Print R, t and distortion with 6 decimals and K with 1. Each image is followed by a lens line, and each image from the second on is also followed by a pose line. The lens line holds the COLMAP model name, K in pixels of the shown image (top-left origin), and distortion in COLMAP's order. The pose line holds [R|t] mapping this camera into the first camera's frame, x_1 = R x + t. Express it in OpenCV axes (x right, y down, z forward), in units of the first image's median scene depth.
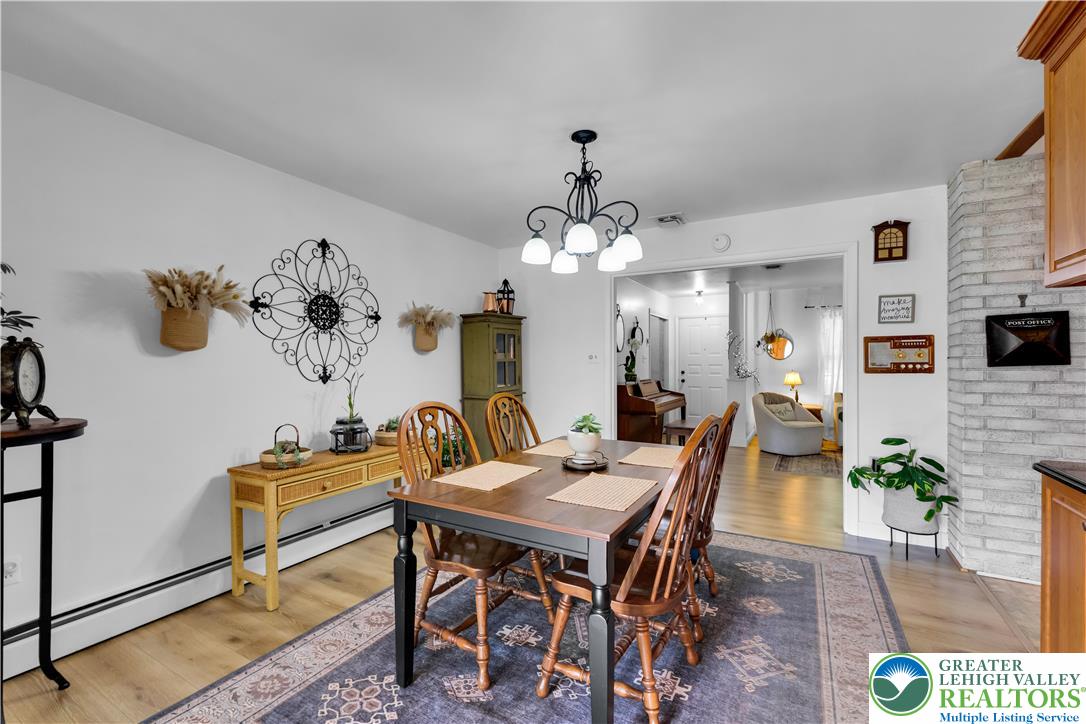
lens RADIAL K [[466.5, 0, 546.7], [0, 466.5, 365.1], [0, 0, 1]] dist [-0.000570, 0.000066]
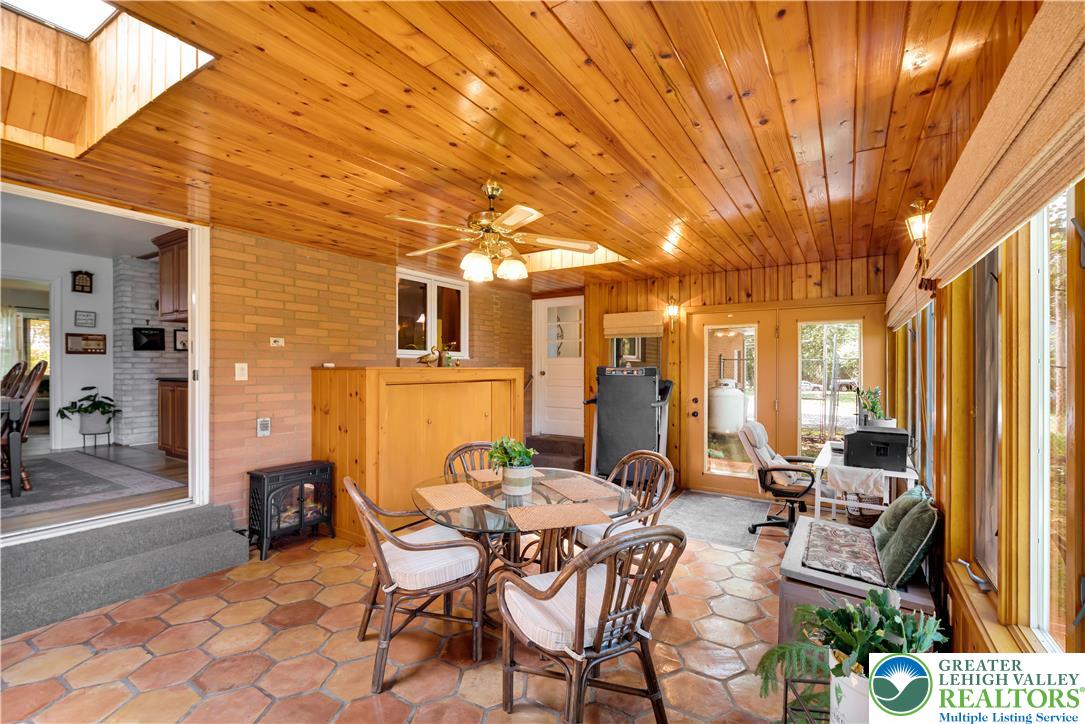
lens RADIAL K [[491.9, 0, 539.6], [0, 491.9, 366.5], [0, 0, 1]] dist [0.001860, 0.000224]
pose [[0.050326, 0.003622, 0.998726, -1.183278], [0.004120, 0.999984, -0.003835, 0.087905], [-0.998724, 0.004308, 0.050310, -0.953240]]
